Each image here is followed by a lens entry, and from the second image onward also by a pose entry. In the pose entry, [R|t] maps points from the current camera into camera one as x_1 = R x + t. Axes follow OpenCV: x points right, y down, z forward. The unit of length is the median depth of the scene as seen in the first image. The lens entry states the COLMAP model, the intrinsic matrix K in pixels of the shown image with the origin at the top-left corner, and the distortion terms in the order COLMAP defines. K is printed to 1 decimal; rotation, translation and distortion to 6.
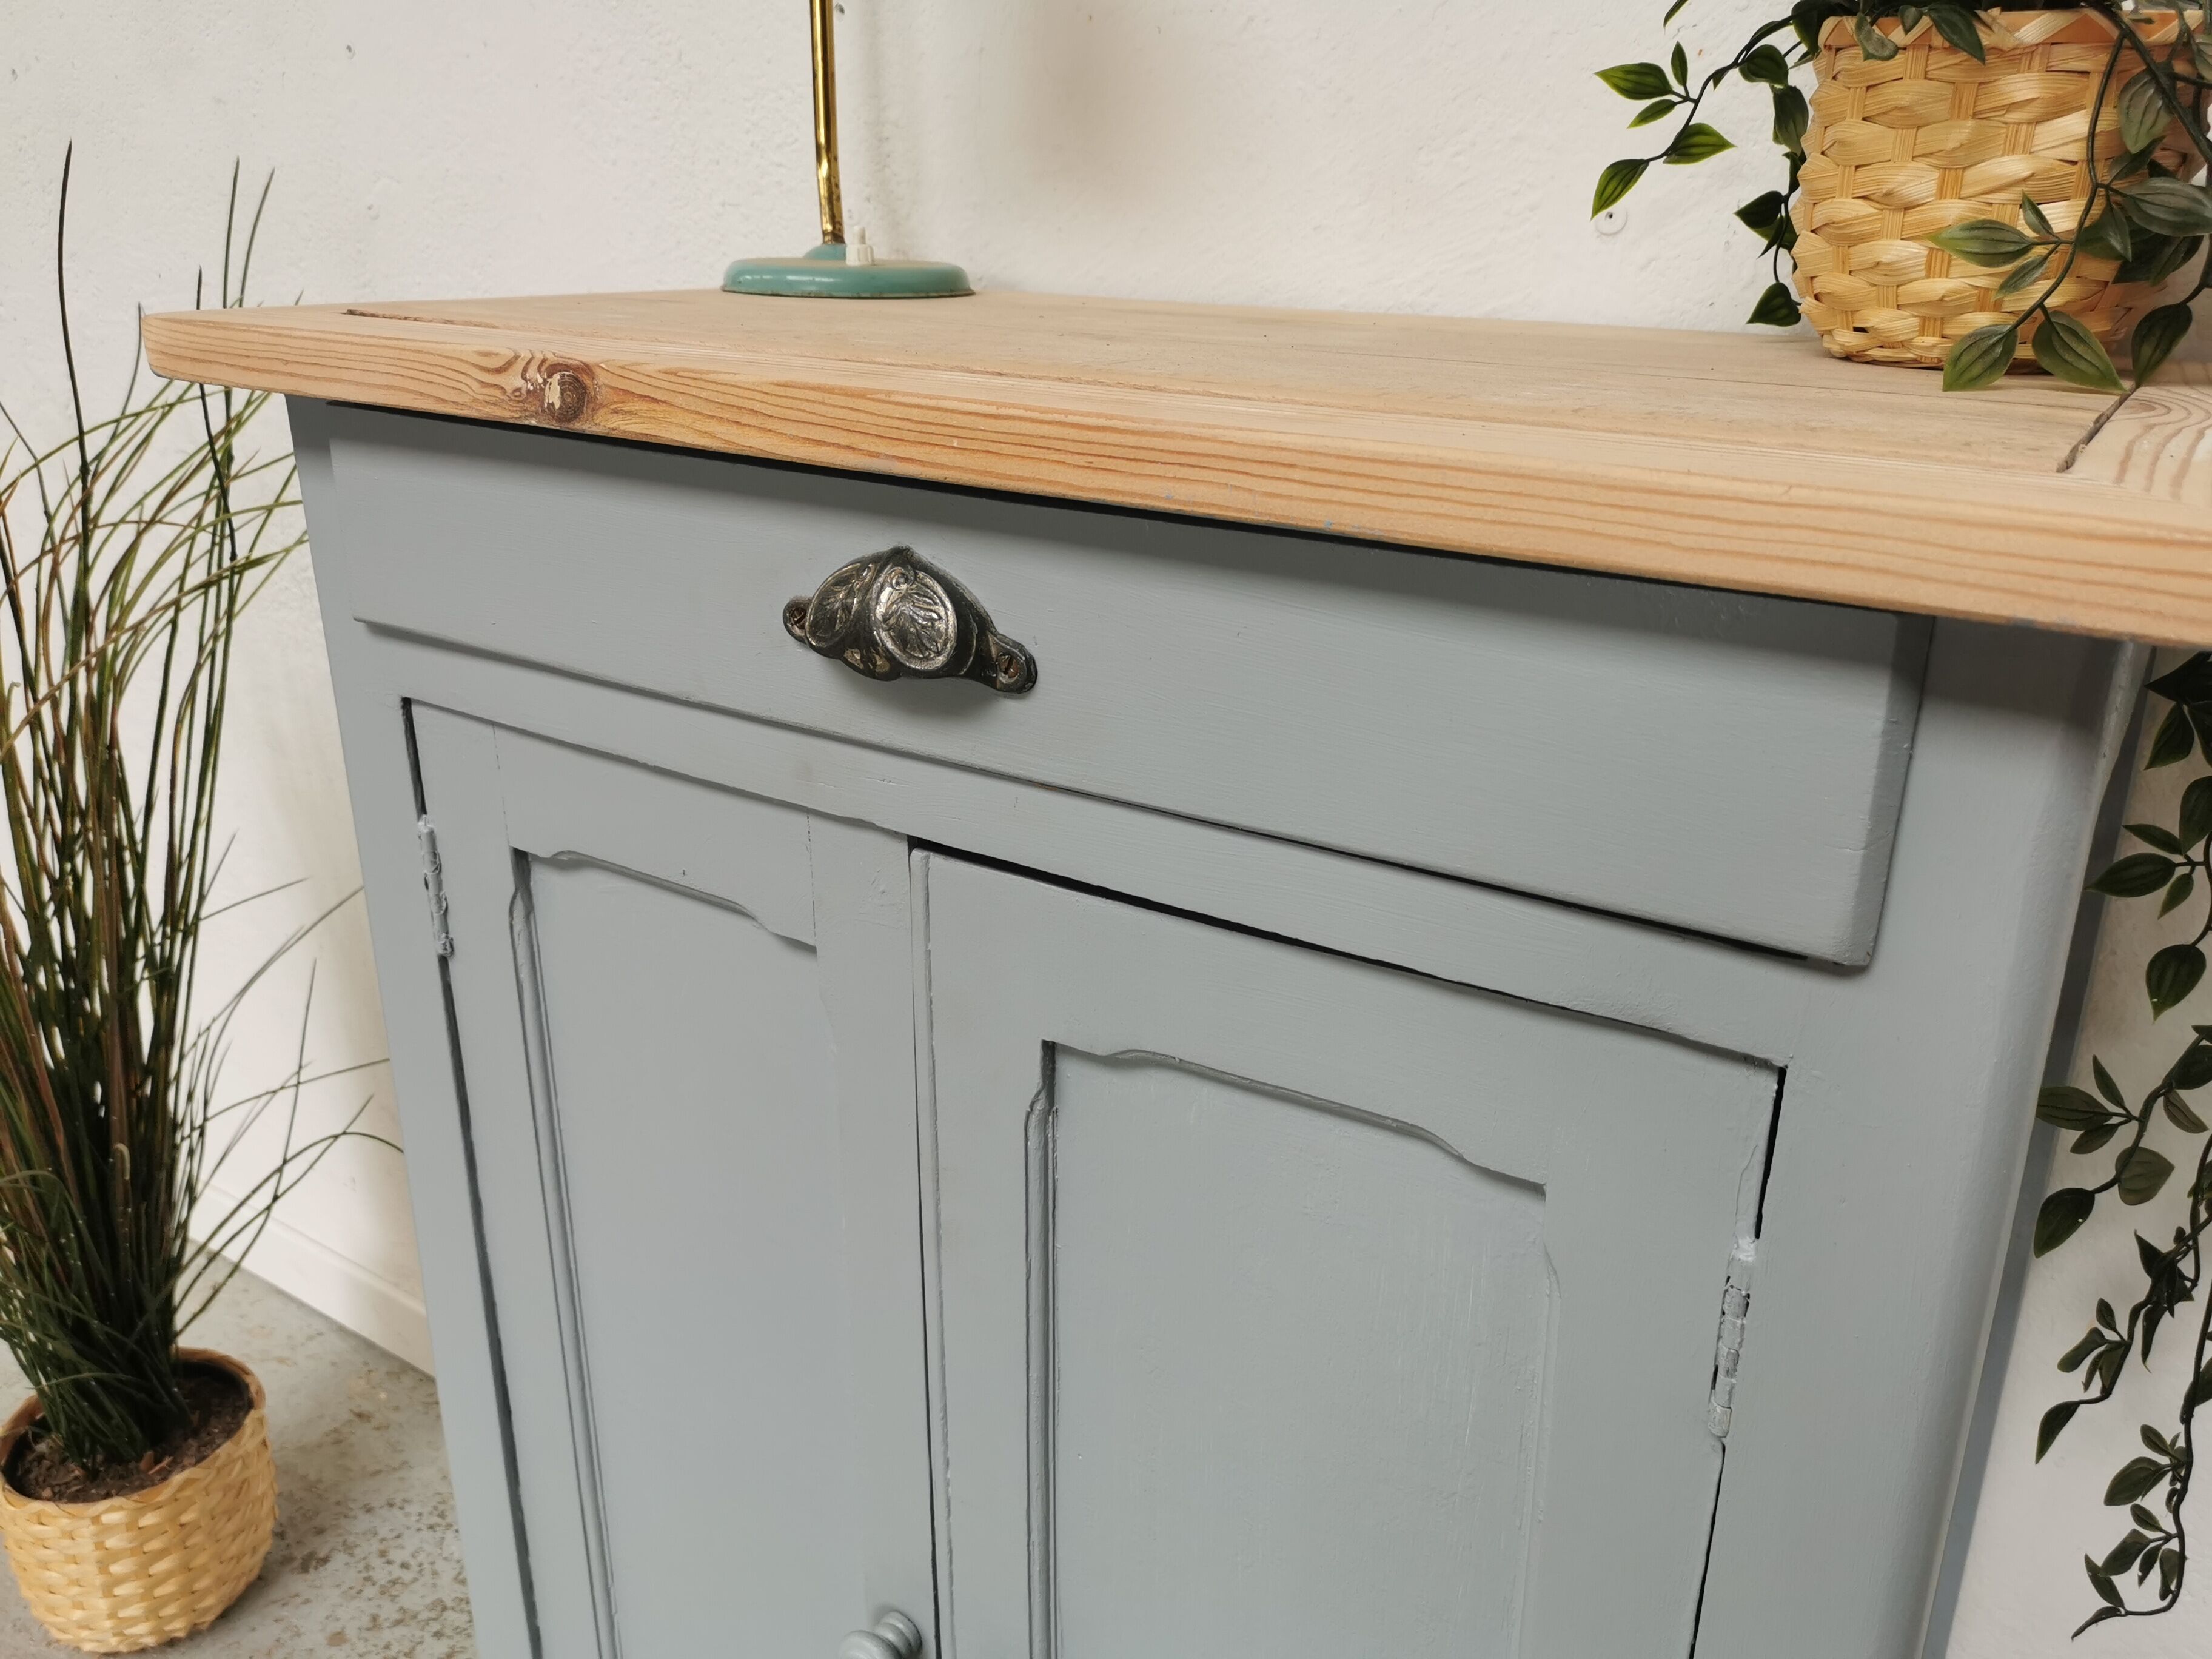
lens RADIAL K [[1722.5, 0, 1103.3], [0, 1722.5, 831.0], [0, 0, 1]] dist [0.055870, -0.057943]
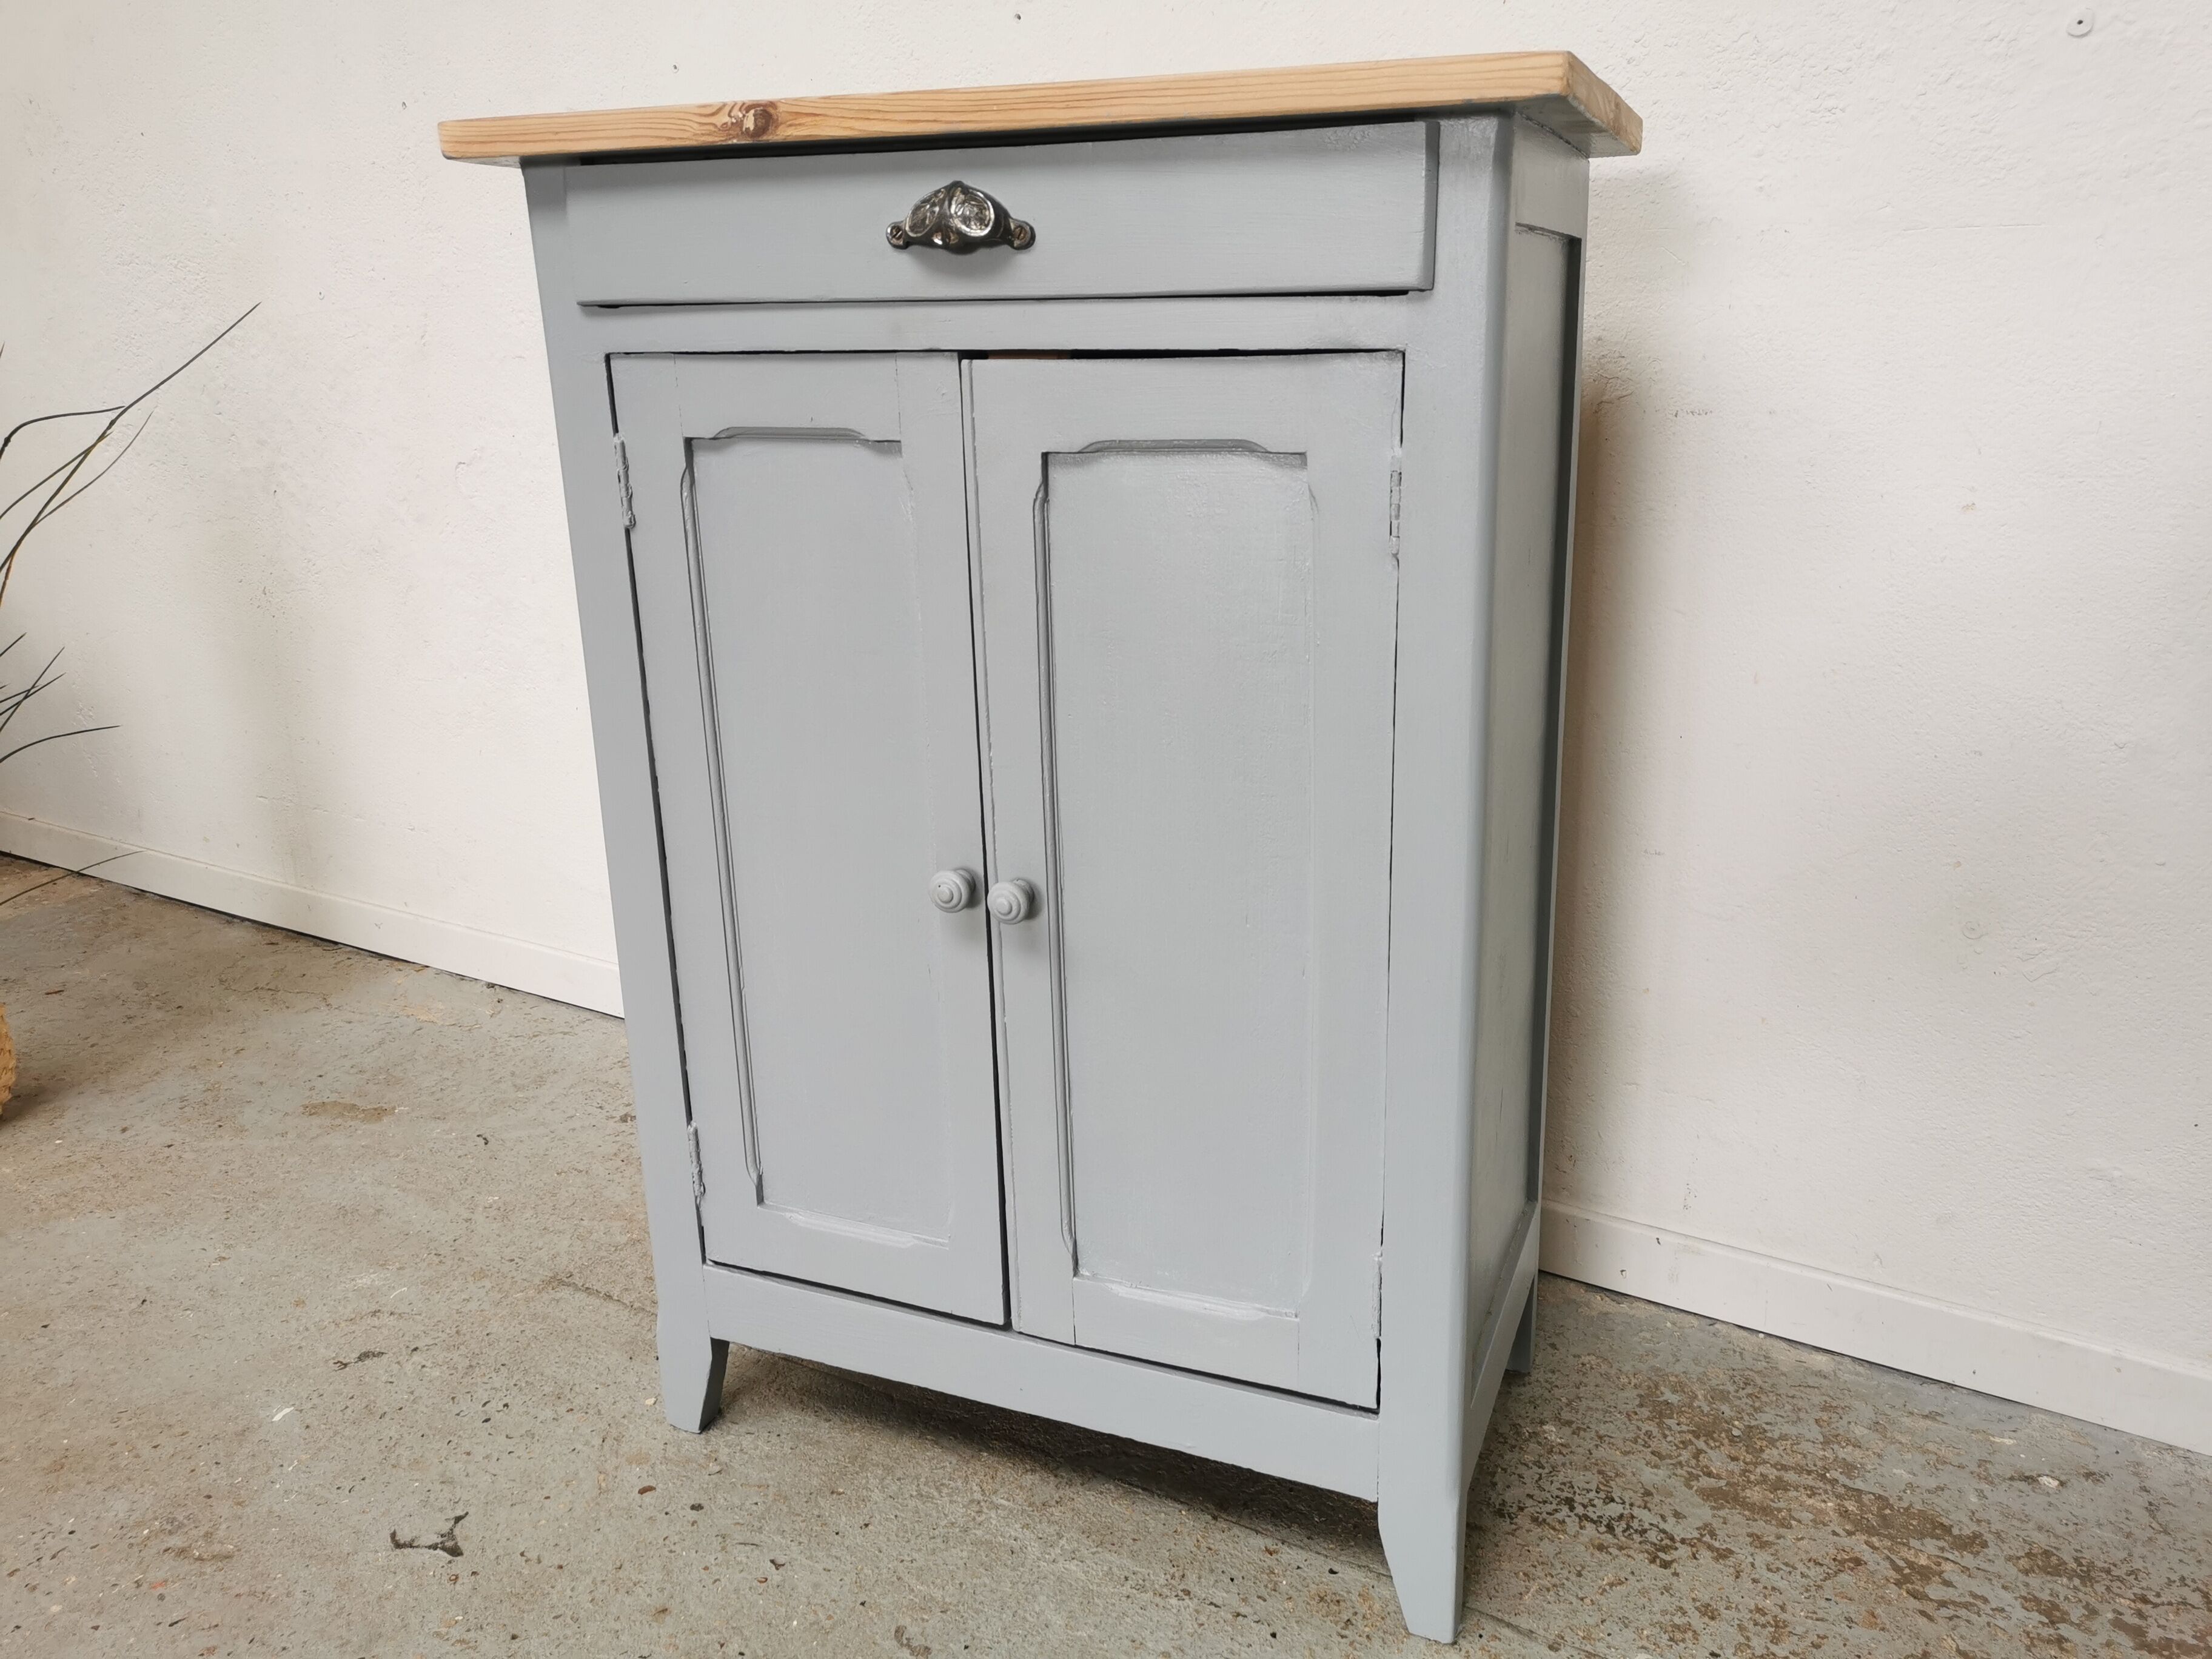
lens RADIAL K [[1722.5, 0, 1096.5], [0, 1722.5, 853.4], [0, 0, 1]] dist [0.055870, -0.057943]
pose [[0.981239, -0.085953, 0.172572, -0.328908], [0.096132, 0.994035, -0.051508, 0.637348], [-0.167116, 0.067131, 0.983649, -0.815859]]
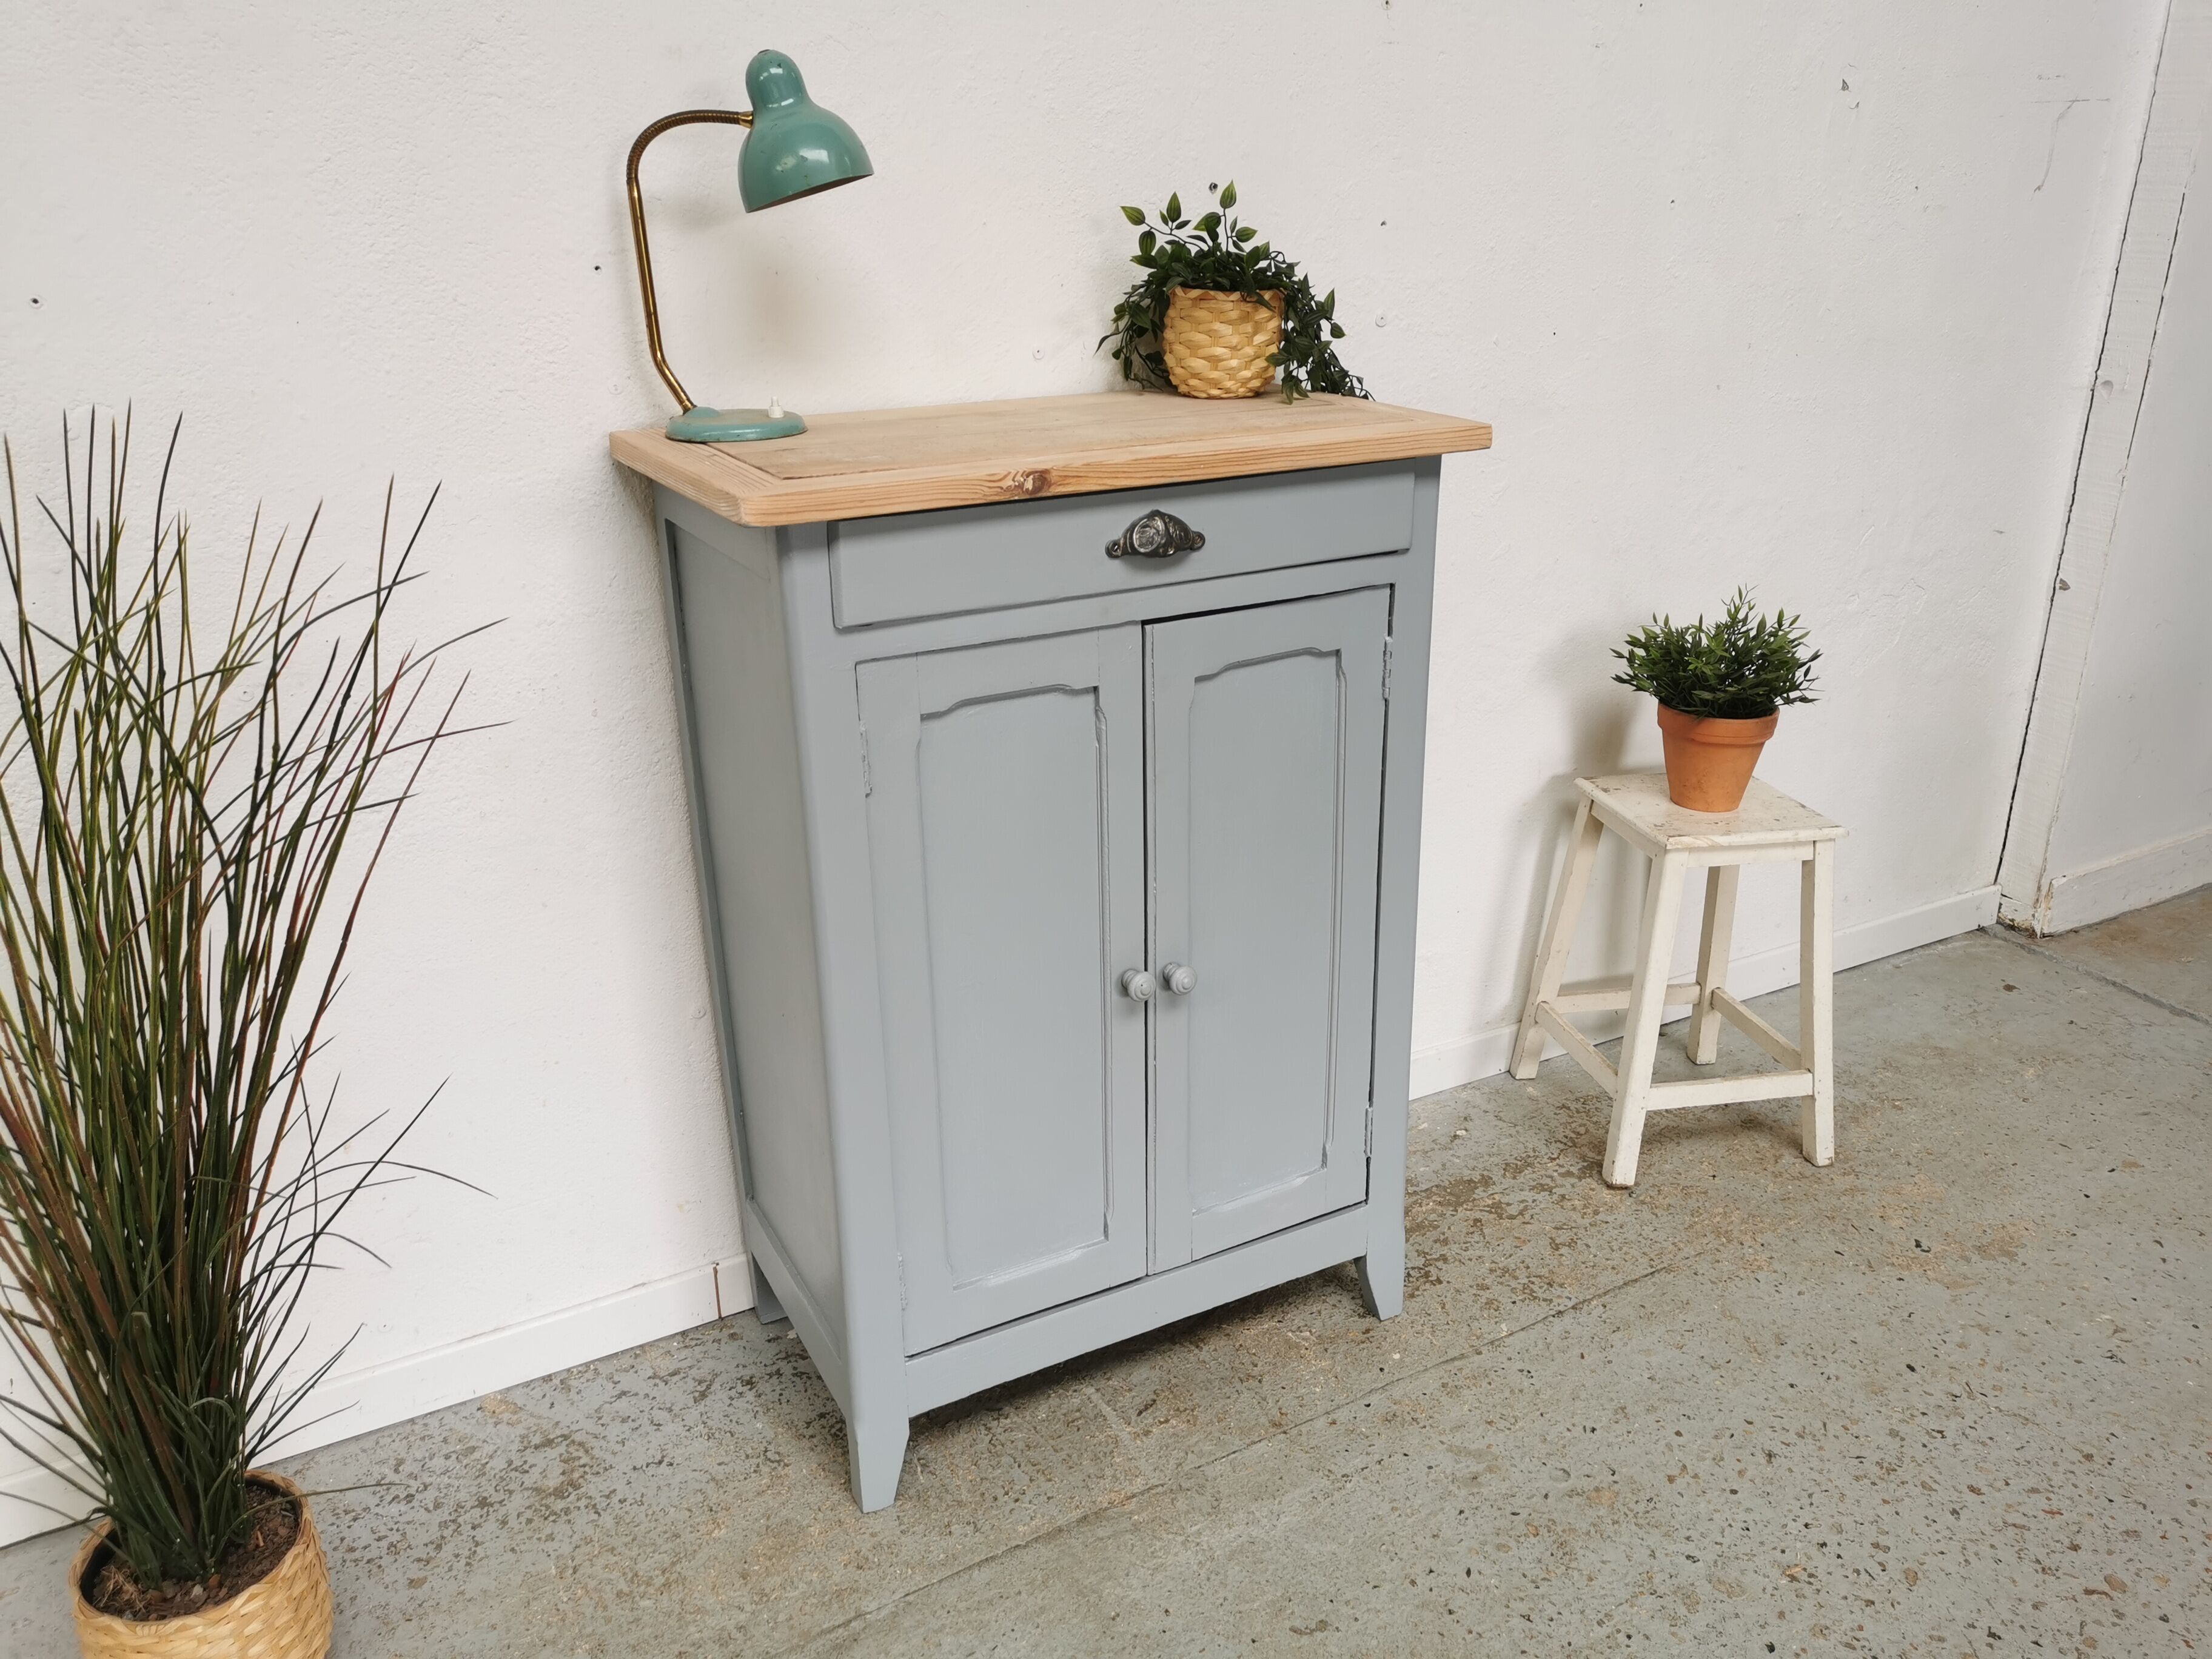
lens RADIAL K [[1722.5, 0, 1112.5], [0, 1722.5, 834.7], [0, 0, 1]] dist [0.055870, -0.057943]
pose [[0.465679, -0.343393, 0.815613, -2.357701], [0.326046, 0.923387, 0.202611, -0.241938], [-0.822701, 0.171575, 0.541964, -0.335635]]
